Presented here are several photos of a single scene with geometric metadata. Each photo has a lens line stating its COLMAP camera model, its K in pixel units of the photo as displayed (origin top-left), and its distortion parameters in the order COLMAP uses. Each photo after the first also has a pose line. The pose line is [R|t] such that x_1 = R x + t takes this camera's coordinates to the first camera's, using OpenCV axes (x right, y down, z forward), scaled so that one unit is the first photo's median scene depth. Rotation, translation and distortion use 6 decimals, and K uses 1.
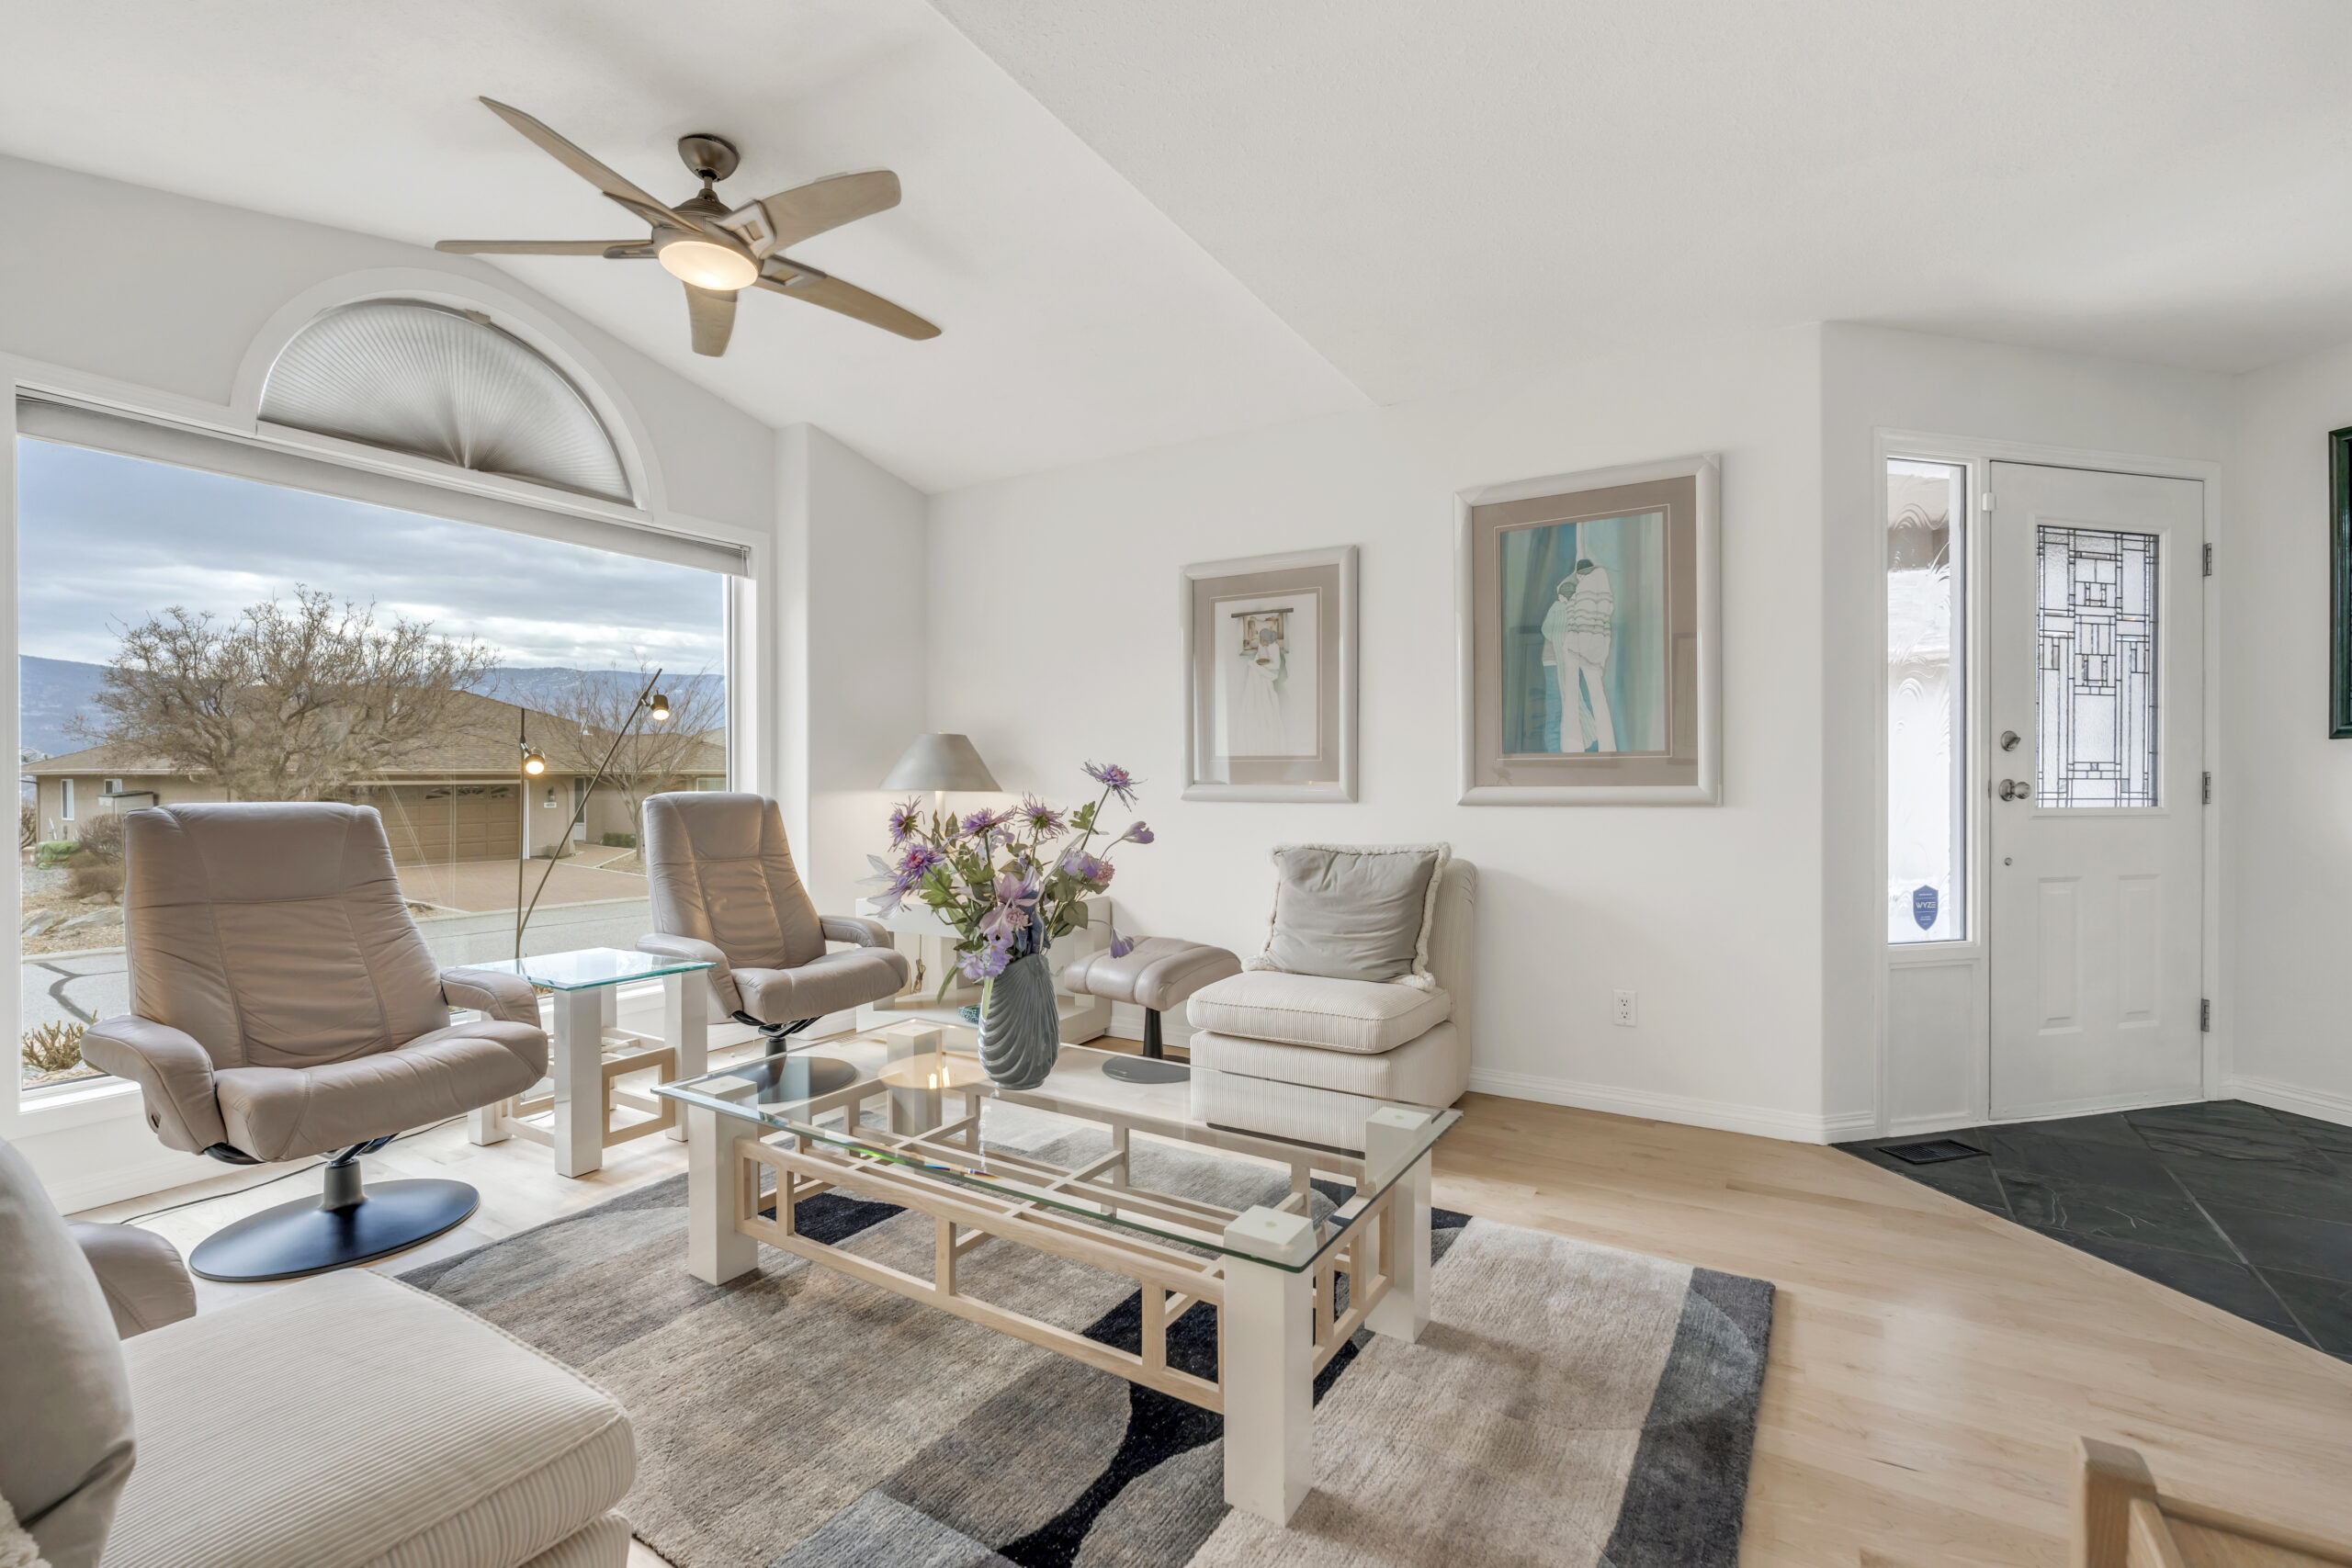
lens RADIAL K [[1040.8, 0, 1173.1], [0, 1040.8, 787.4], [0, 0, 1]] dist [-0.002914, 0.001335]
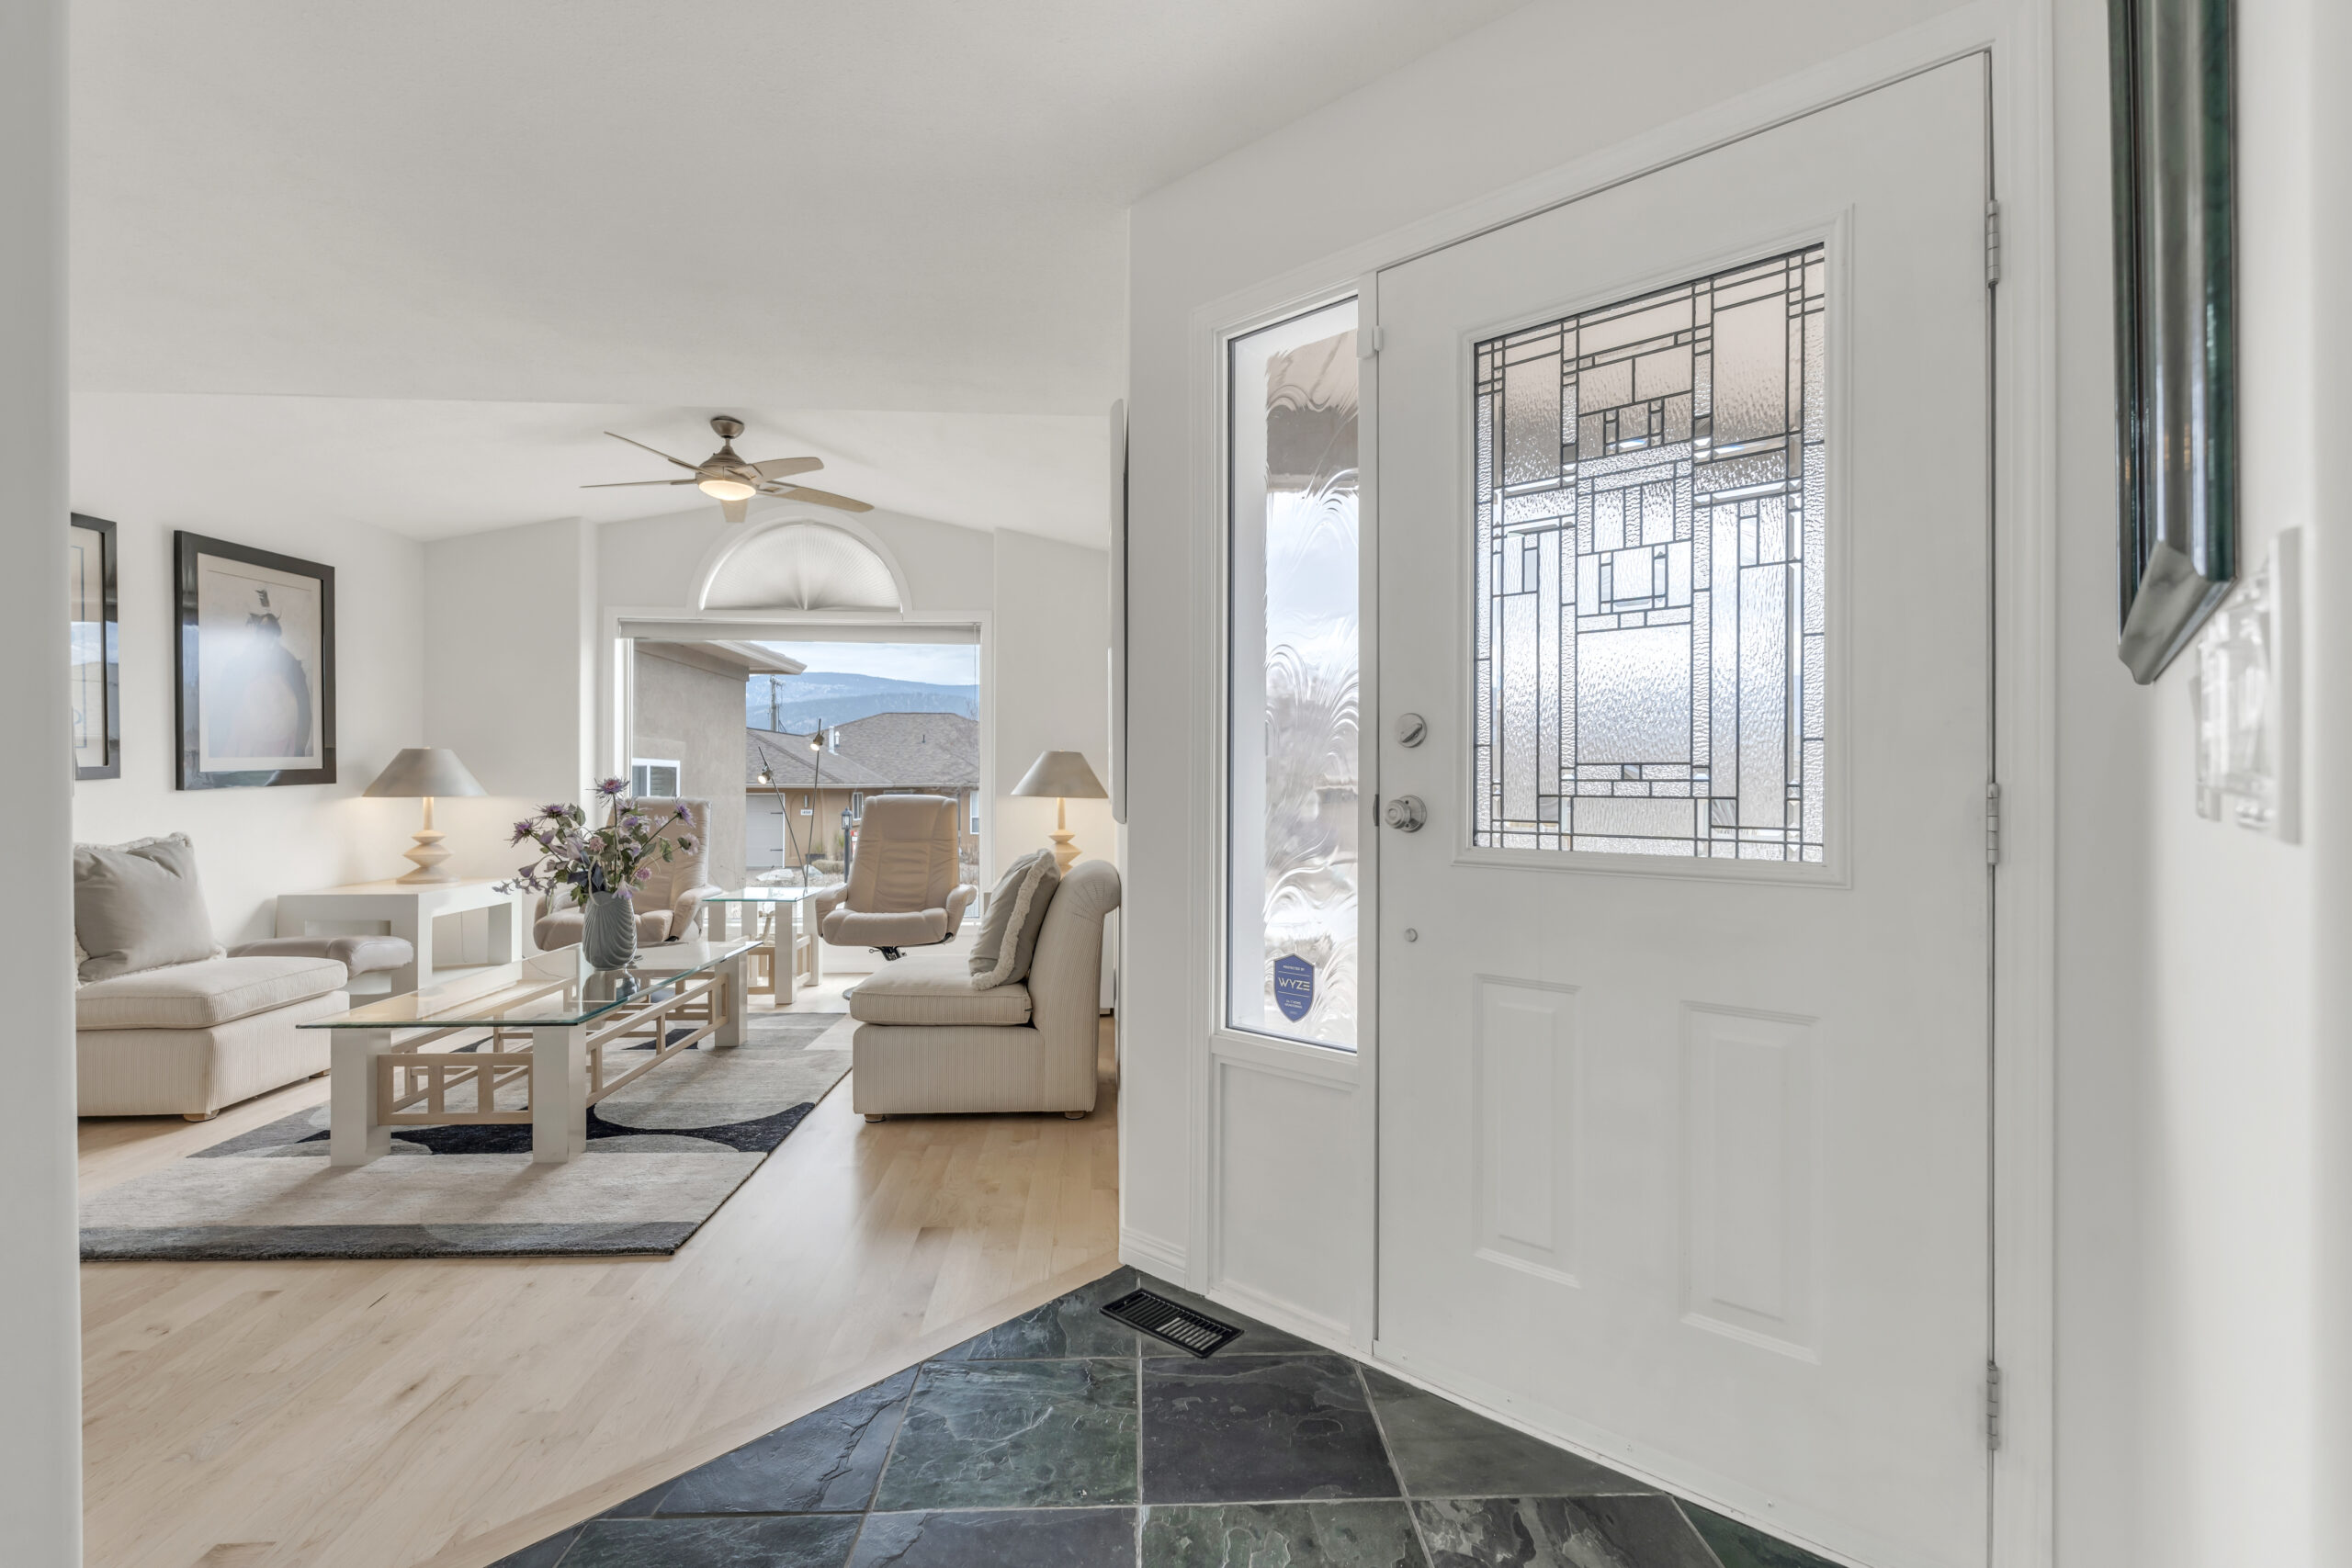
lens RADIAL K [[1040.8, 0, 1181.2], [0, 1040.8, 781.2], [0, 0, 1]] dist [-0.002914, 0.001335]
pose [[0.563867, -0.000228, -0.825865, 1.181930], [-0.007410, 0.999958, -0.005335, -0.011562], [0.825832, 0.009129, 0.563842, 0.542946]]
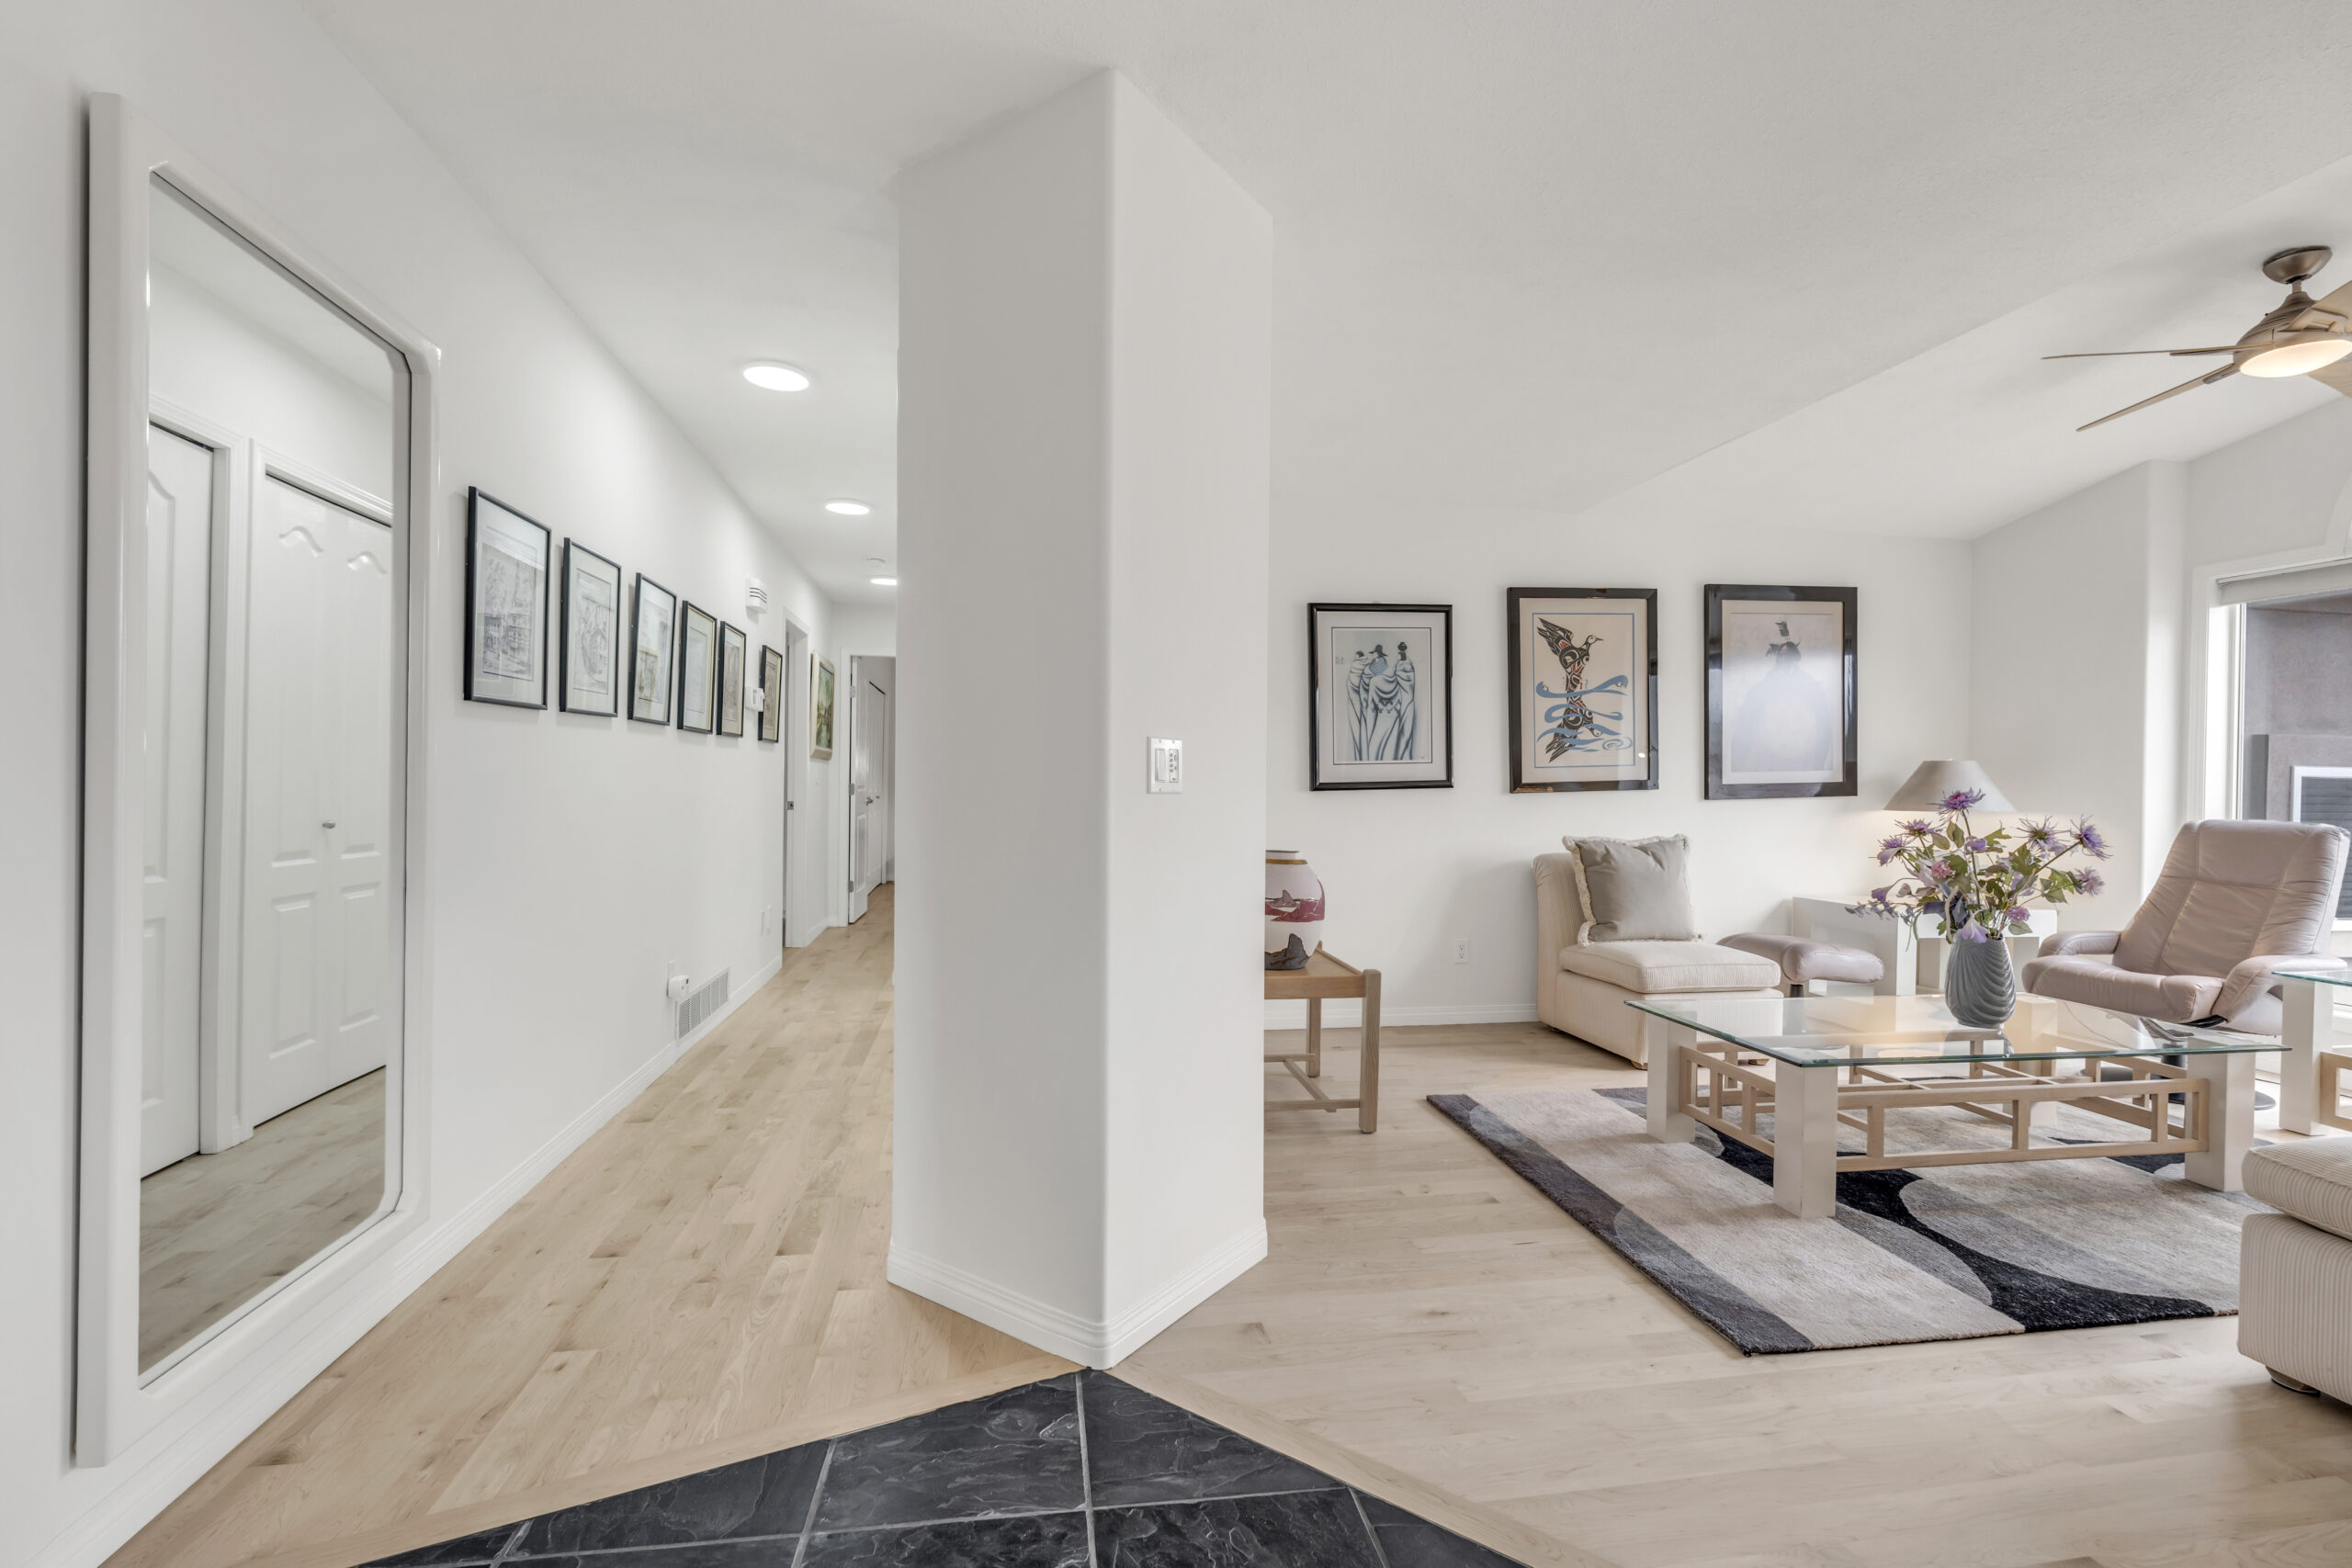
lens RADIAL K [[1040.8, 0, 1184.7], [0, 1040.8, 791.2], [0, 0, 1]] dist [-0.002914, 0.001335]
pose [[-0.758997, -0.006991, -0.651057, 1.029420], [-0.018654, 0.999765, 0.011011, -0.012847], [0.650827, 0.020503, -0.758949, 0.902248]]
